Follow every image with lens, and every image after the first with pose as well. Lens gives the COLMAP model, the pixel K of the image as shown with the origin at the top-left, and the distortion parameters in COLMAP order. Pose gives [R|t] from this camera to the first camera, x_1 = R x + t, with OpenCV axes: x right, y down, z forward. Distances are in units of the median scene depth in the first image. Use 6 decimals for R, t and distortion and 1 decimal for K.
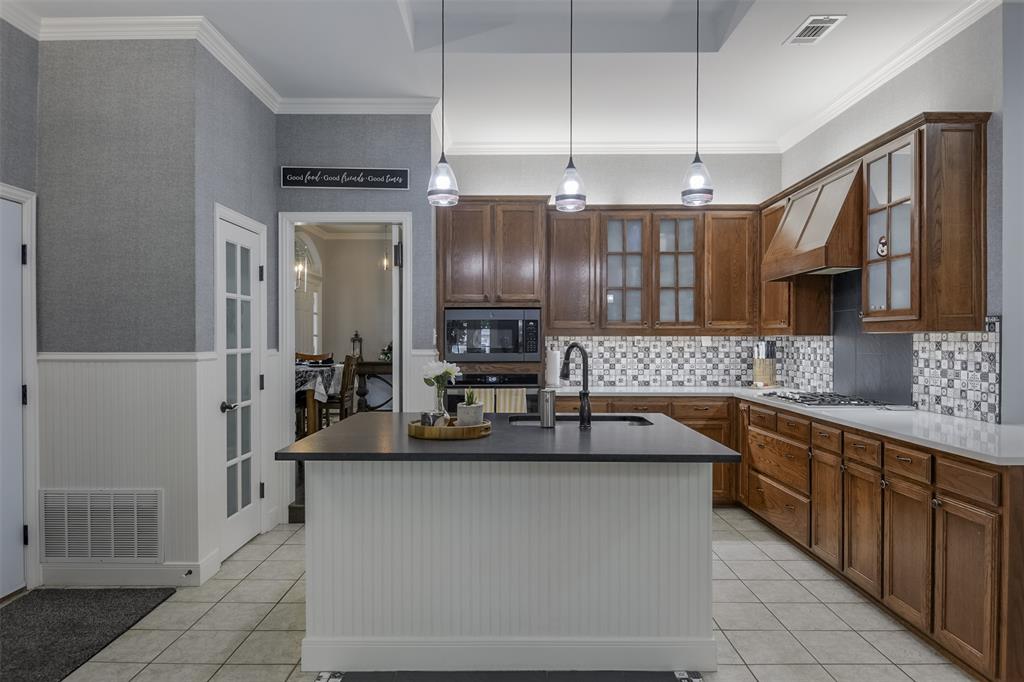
lens RADIAL K [[644.9, 0, 506.4], [0, 644.9, 343.6], [0, 0, 1]] dist [0.016872, -0.021055]
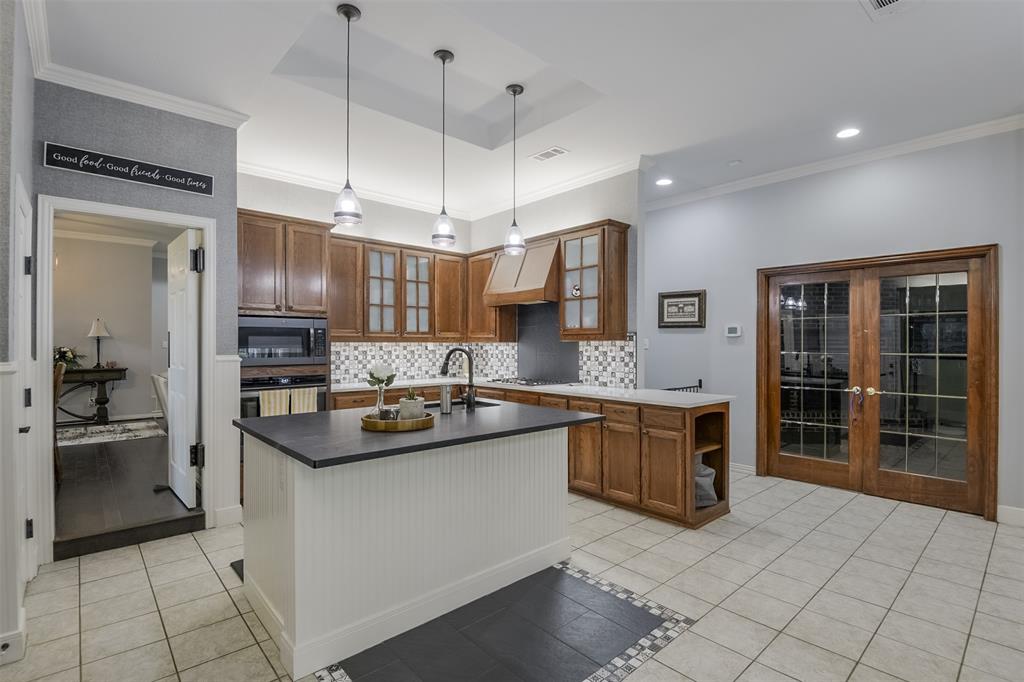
lens RADIAL K [[483.4, 0, 514.4], [0, 483.4, 344.2], [0, 0, 1]] dist [-0.014791, -0.004376]
pose [[0.735056, 0.000180, 0.678006, -0.313694], [0.005191, 0.999969, -0.005894, -0.000997], [-0.677986, 0.007852, 0.735033, 0.129733]]
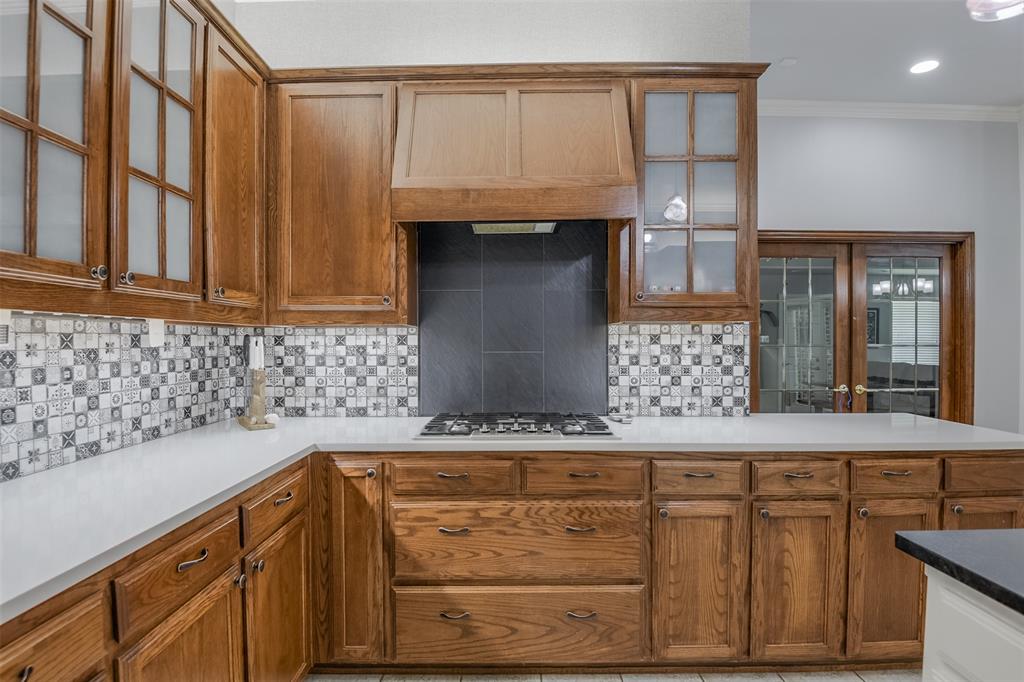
lens RADIAL K [[520.0, 0, 510.3], [0, 520.0, 347.2], [0, 0, 1]] dist [-0.020463, -0.001321]
pose [[-0.004065, -0.012881, 0.999909, -0.024610], [0.008845, 0.999877, 0.012916, 0.002572], [-0.999953, 0.008897, -0.003951, 0.918835]]
